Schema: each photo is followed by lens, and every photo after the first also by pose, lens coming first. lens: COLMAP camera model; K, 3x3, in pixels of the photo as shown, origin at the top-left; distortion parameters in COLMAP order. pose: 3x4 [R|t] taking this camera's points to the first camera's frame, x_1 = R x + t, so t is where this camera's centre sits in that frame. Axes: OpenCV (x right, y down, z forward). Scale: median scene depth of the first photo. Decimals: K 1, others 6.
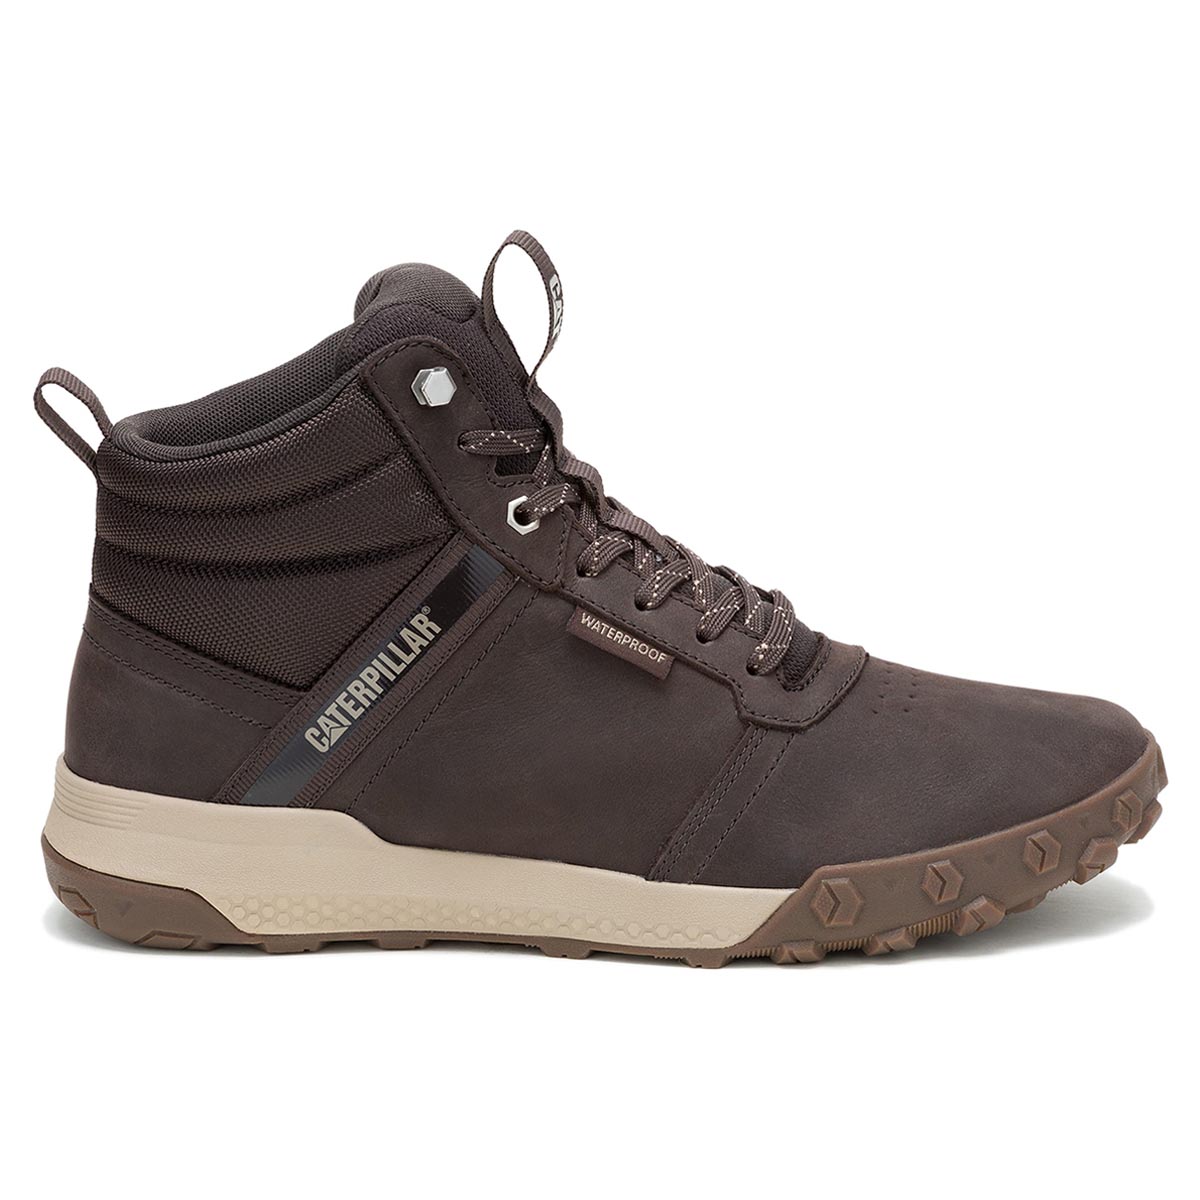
lens RADIAL K [[6658.5, 0, 600.2], [0, 6658.5, 602.4], [0, 0, 1]] dist [0.002721, 0.000000]
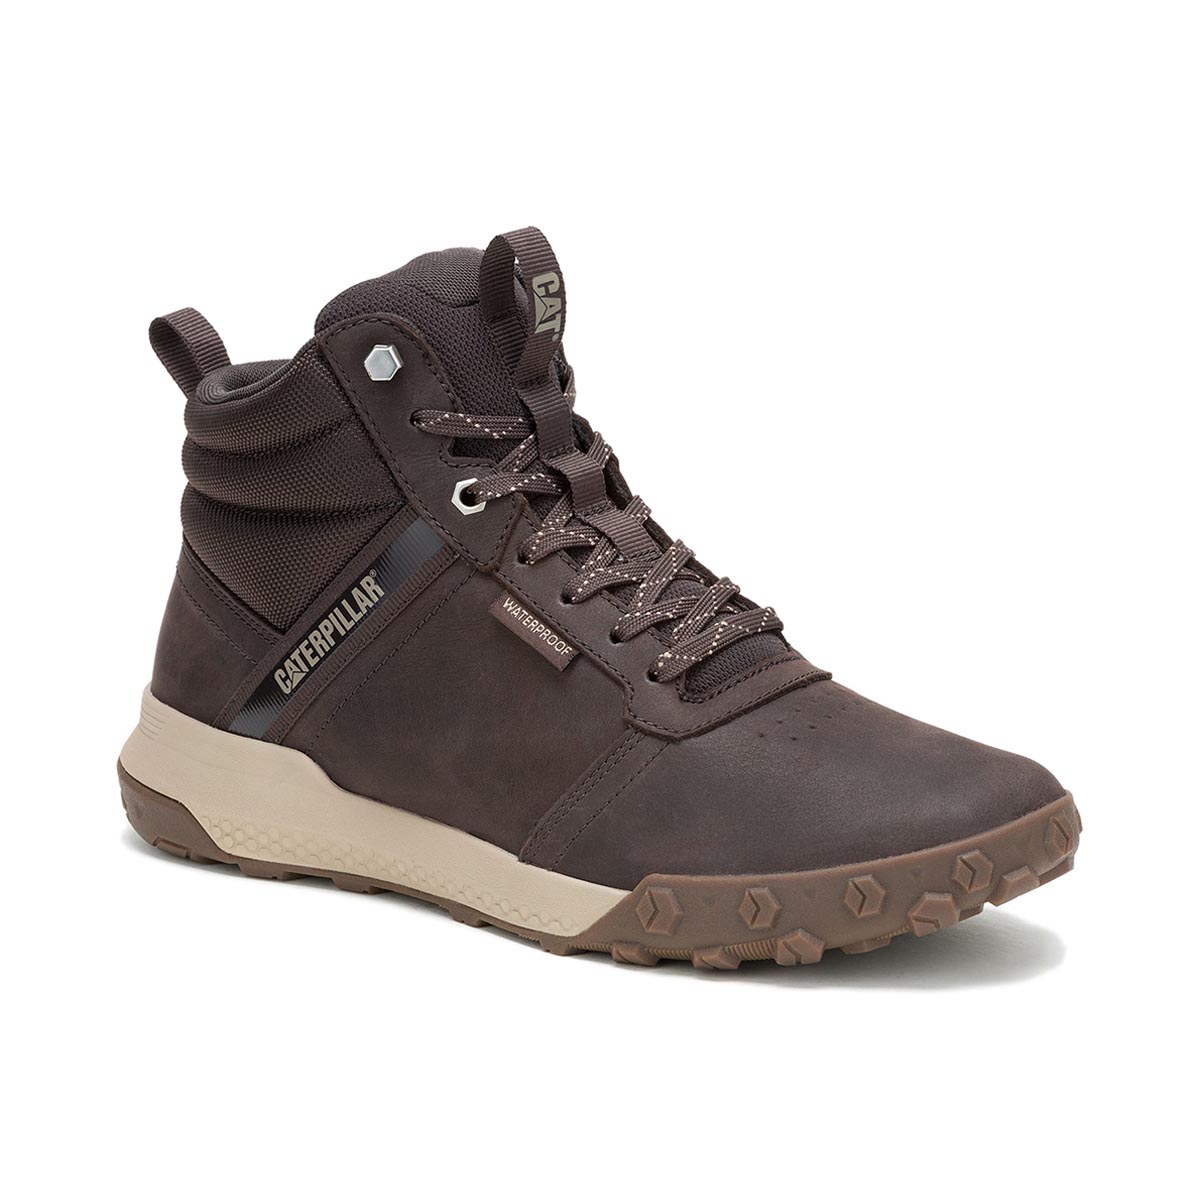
lens RADIAL K [[6658.5, 0, 600.2], [0, 6658.5, 597.8], [0, 0, 1]] dist [0.002721, 0.000000]
pose [[0.842756, 0.137715, -0.520382, 0.550377], [-0.135091, 0.989892, 0.043187, -0.045186], [0.521069, 0.033903, 0.852841, 0.121501]]
